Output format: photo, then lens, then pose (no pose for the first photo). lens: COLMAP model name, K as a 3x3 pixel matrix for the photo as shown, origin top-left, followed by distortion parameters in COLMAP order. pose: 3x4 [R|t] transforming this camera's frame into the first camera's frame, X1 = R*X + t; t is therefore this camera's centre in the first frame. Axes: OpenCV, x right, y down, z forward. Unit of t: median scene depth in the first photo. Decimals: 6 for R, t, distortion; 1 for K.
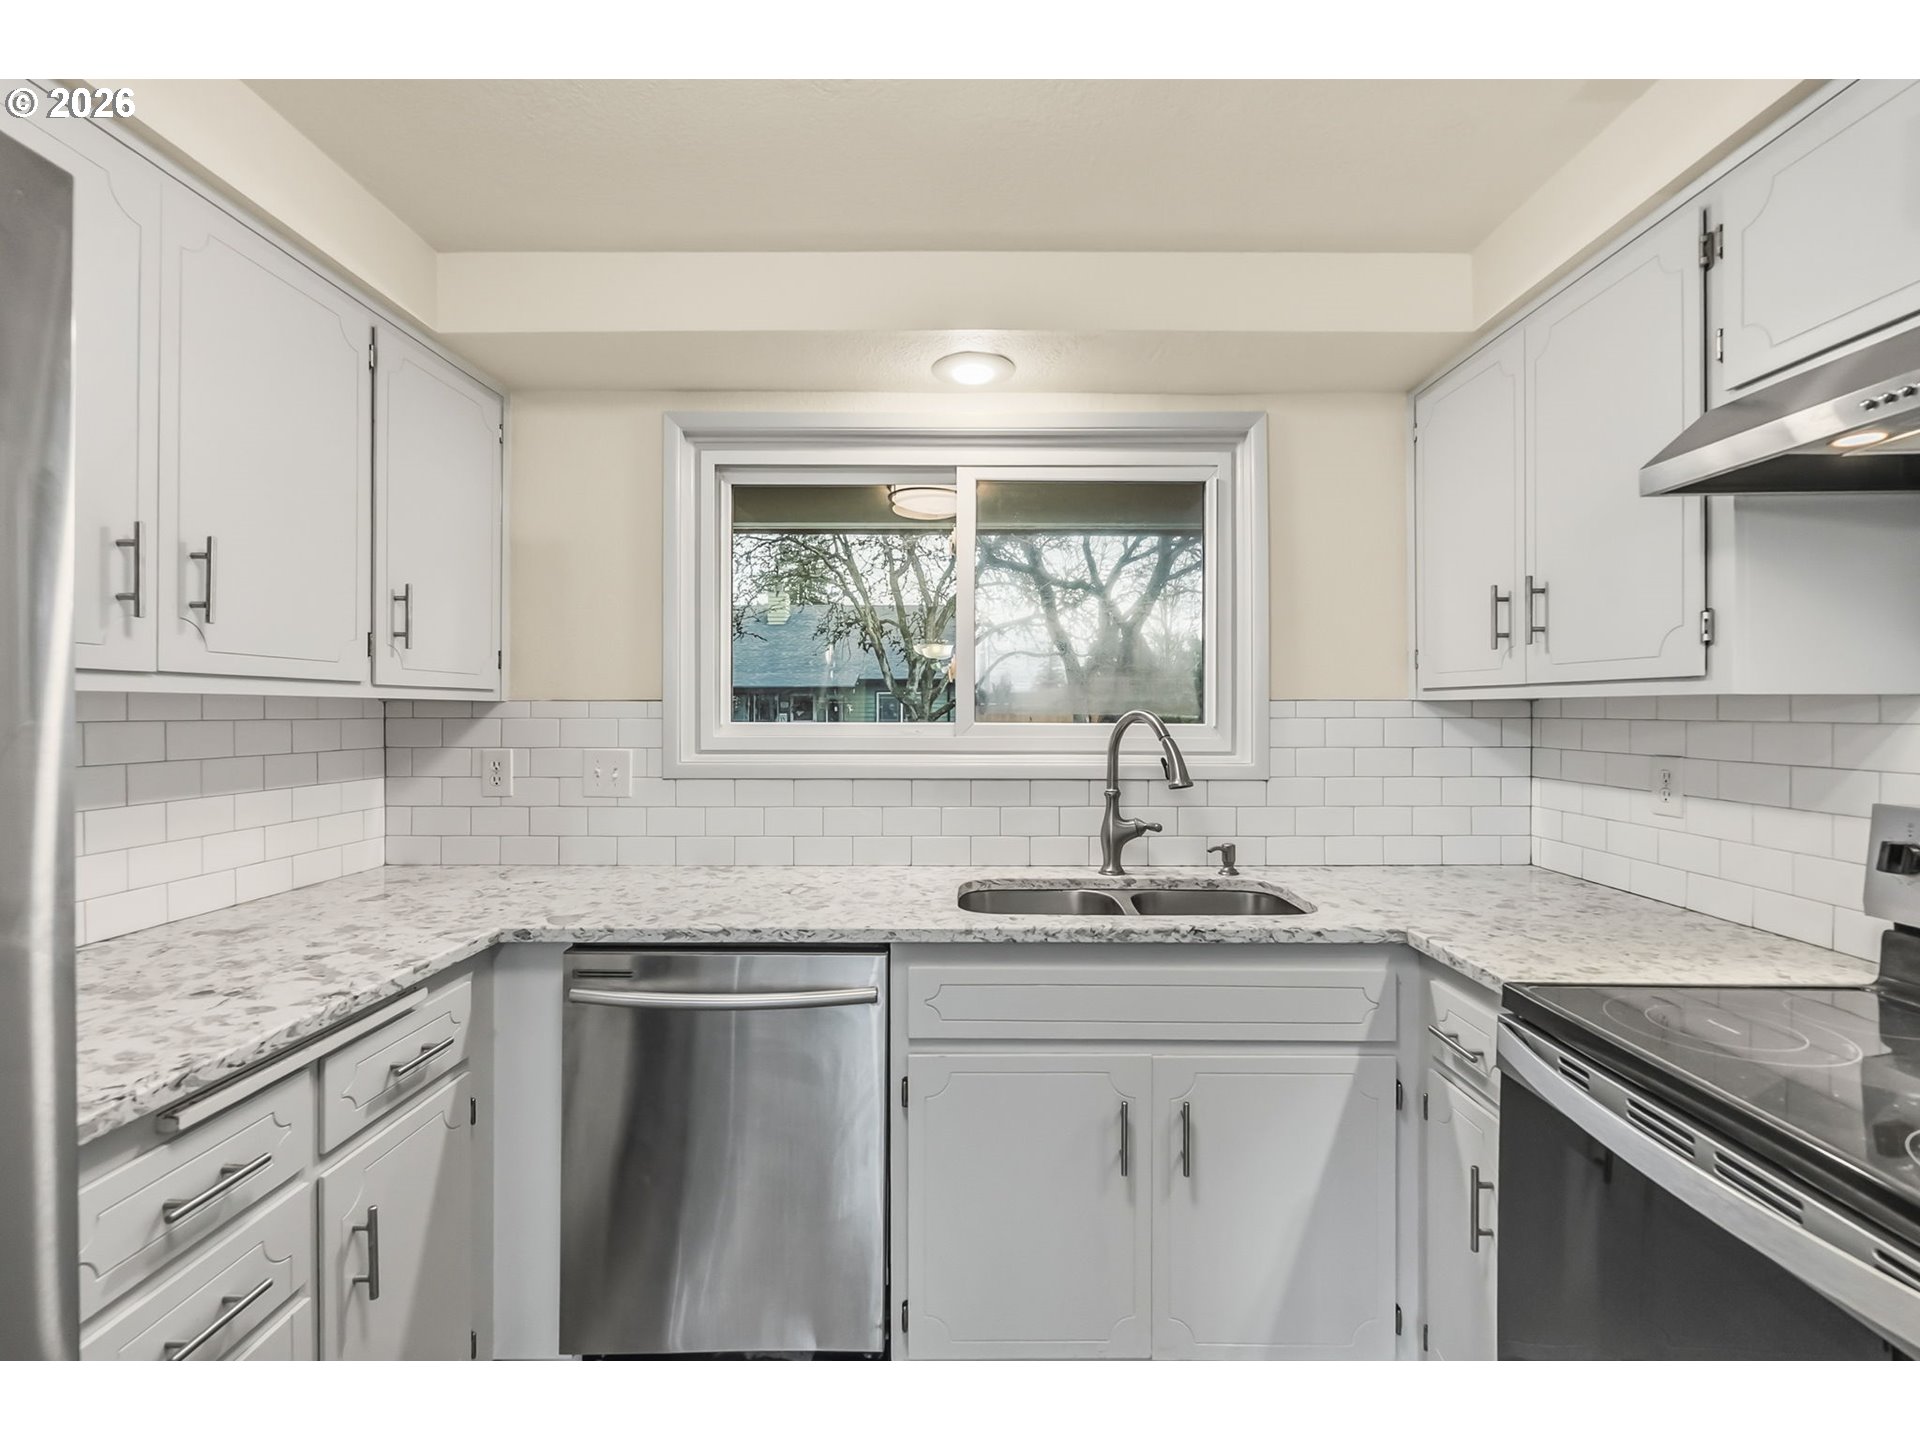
lens RADIAL K [[857.4, 0, 965.7], [0, 857.4, 737.0], [0, 0, 1]] dist [-0.002013, 0.000351]
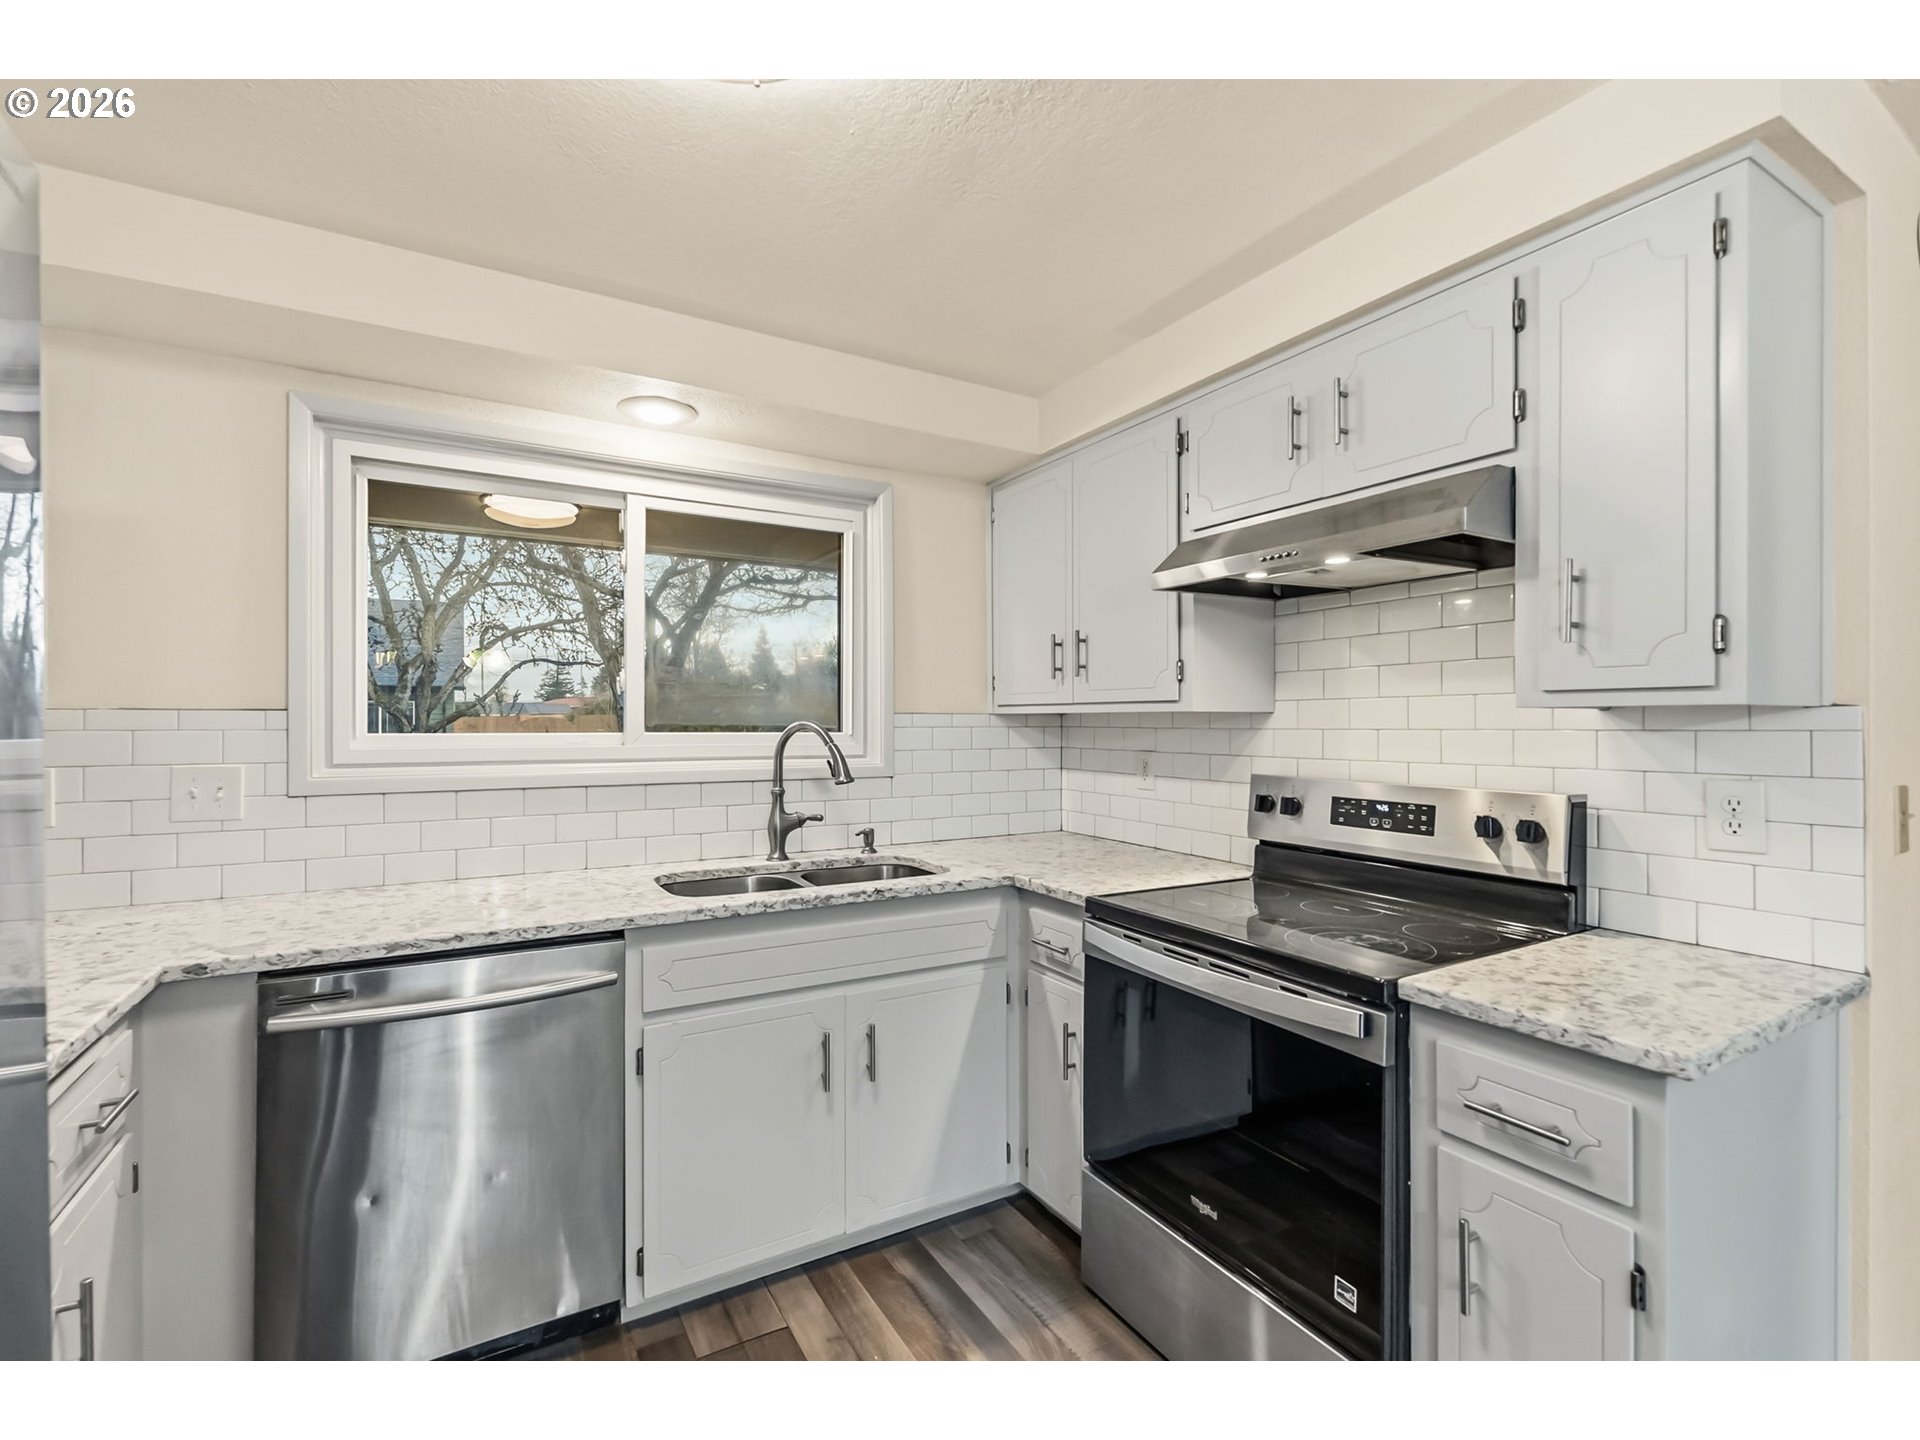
lens RADIAL K [[846.0, 0, 930.8], [0, 846.0, 762.0], [0, 0, 1]] dist [0.001063, 0.000451]
pose [[0.872713, -0.022823, 0.487700, -0.236416], [0.014891, 0.999686, 0.020136, 0.005217], [-0.488007, -0.010311, 0.872779, -0.129819]]
